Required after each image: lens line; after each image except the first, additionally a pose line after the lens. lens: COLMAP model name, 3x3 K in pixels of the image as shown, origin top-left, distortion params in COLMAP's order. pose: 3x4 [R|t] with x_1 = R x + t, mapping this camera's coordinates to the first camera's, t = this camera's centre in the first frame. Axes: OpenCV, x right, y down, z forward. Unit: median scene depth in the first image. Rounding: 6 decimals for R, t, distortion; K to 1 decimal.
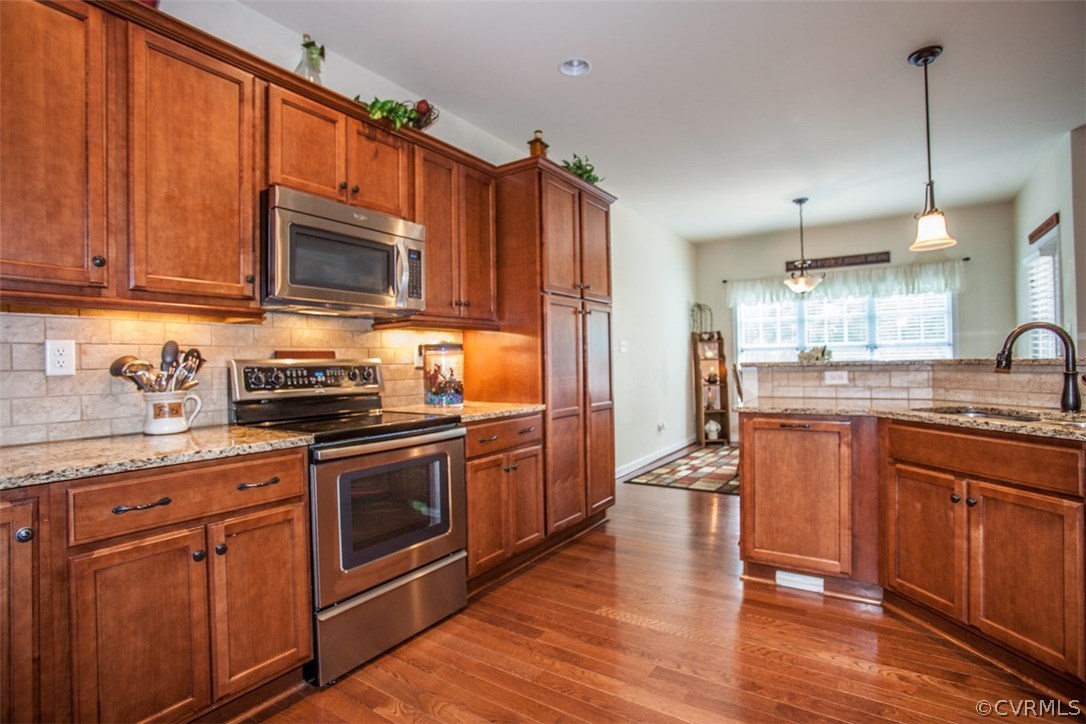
lens RADIAL K [[531.3, 0, 543.0], [0, 531.3, 362.0], [0, 0, 1]] dist [-0.026677, -0.000013]
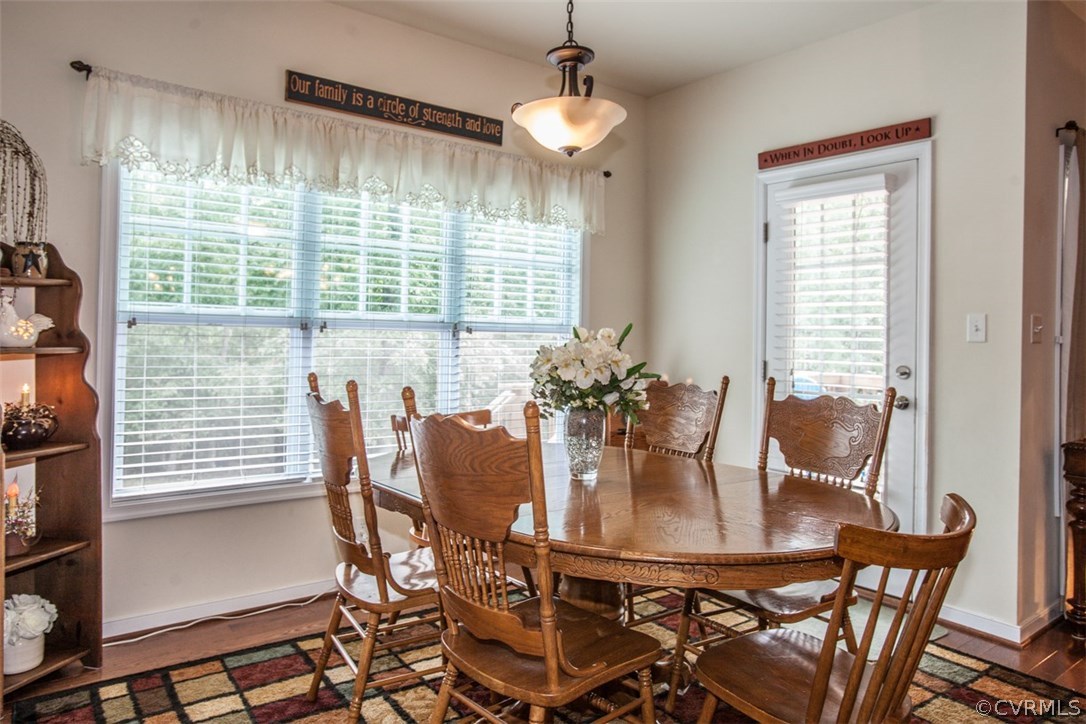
lens RADIAL K [[735.7, 0, 544.4], [0, 735.7, 340.4], [0, 0, 1]] dist [0.001636, 0.000678]
pose [[0.316806, 0.019075, 0.948298, 0.154817], [-0.026679, 0.999581, -0.011194, -0.031267], [-0.948115, -0.021754, 0.317182, 1.700023]]
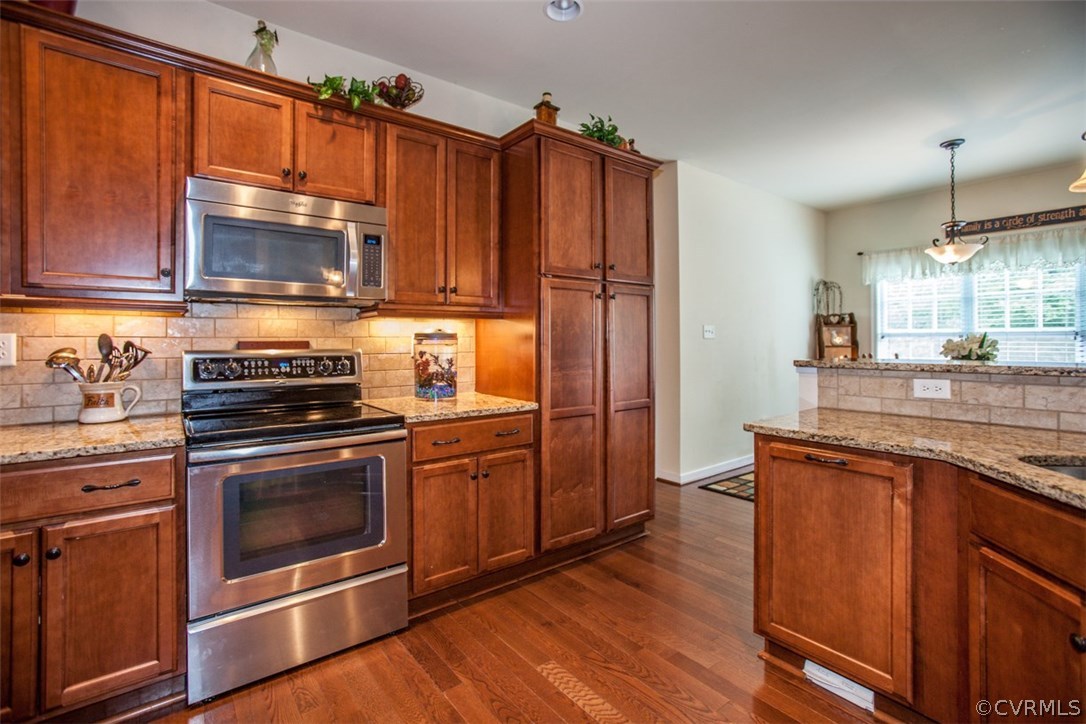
lens RADIAL K [[503.4, 0, 539.9], [0, 503.4, 338.8], [0, 0, 1]] dist [-0.024525, 0.014477]
pose [[0.946897, 0.014184, -0.321225, 0.315736], [-0.014175, 0.999897, 0.002367, -0.032786], [0.321225, 0.002312, 0.947000, 0.248019]]
